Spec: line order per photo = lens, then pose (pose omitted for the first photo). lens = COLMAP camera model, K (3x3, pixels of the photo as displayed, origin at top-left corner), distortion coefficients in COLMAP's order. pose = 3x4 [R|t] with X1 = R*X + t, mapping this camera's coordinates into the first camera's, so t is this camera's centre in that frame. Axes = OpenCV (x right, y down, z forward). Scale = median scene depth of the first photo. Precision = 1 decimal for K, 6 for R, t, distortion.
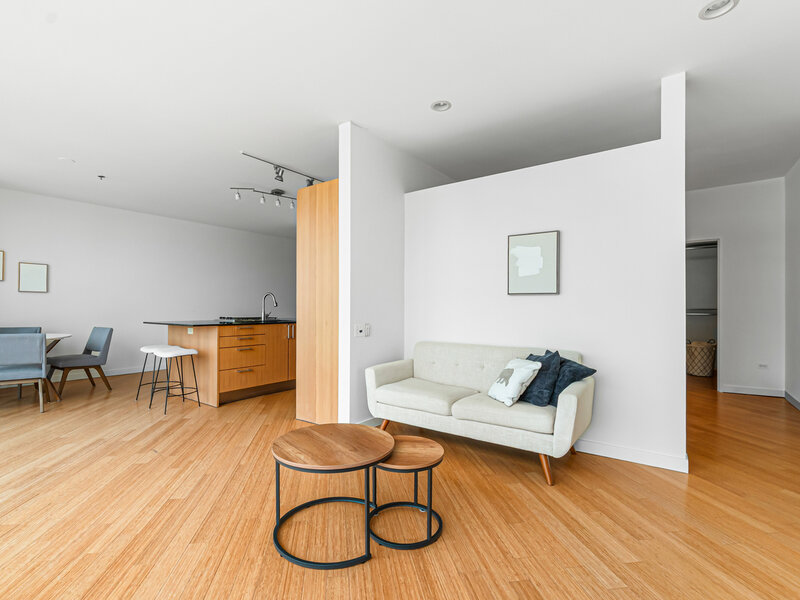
lens RADIAL K [[397.6, 0, 400.0], [0, 397.6, 300.0], [0, 0, 1]] dist [-0.002783, -0.000370]
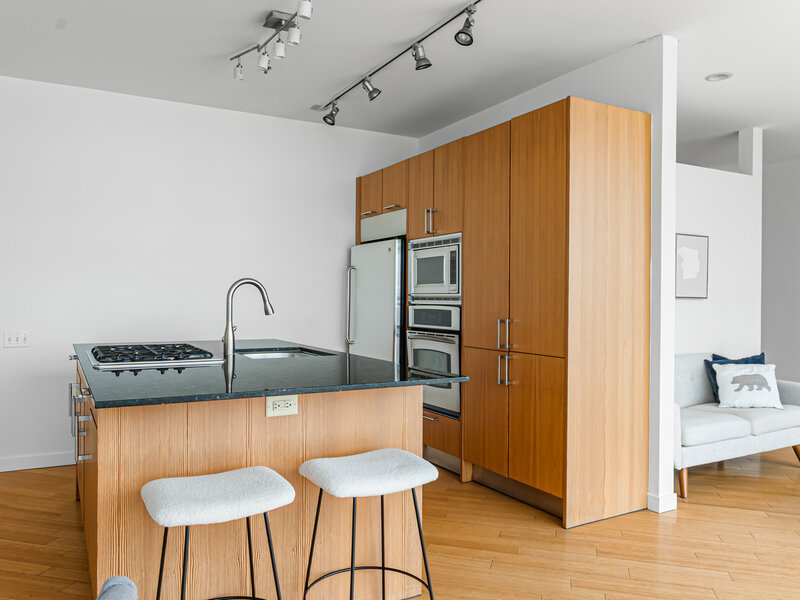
lens RADIAL K [[615.3, 0, 400.0], [0, 615.3, 300.0], [0, 0, 1]] dist [0.004273, 0.001836]
pose [[0.392498, -0.003880, 0.919745, -1.442617], [-0.025960, 0.999546, 0.015295, -0.015879], [-0.919386, -0.029880, 0.392219, 1.163564]]
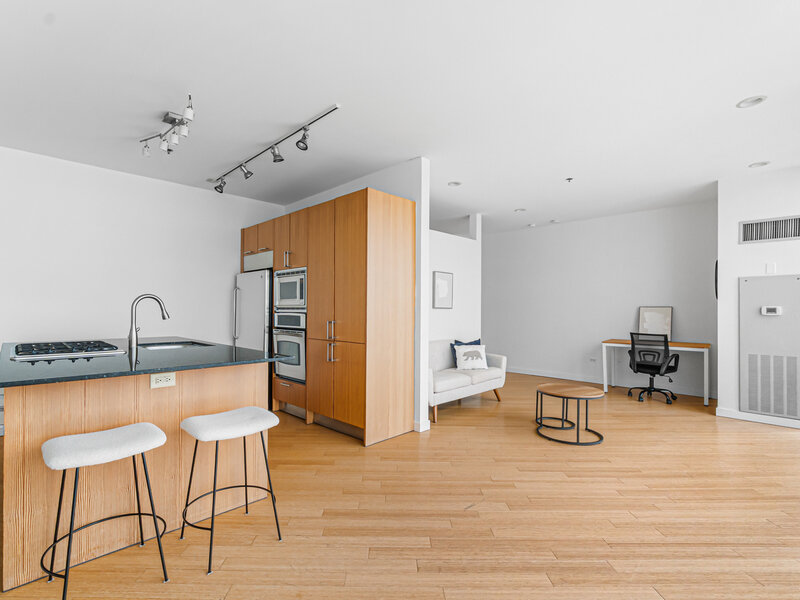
lens RADIAL K [[386.4, 0, 394.8], [0, 386.4, 307.2], [0, 0, 1]] dist [-0.001852, 0.000321]
pose [[0.125827, 0.003735, 0.992045, -1.444798], [-0.028002, 0.999608, -0.000212, -0.014557], [-0.991657, -0.027752, 0.125882, 1.093053]]
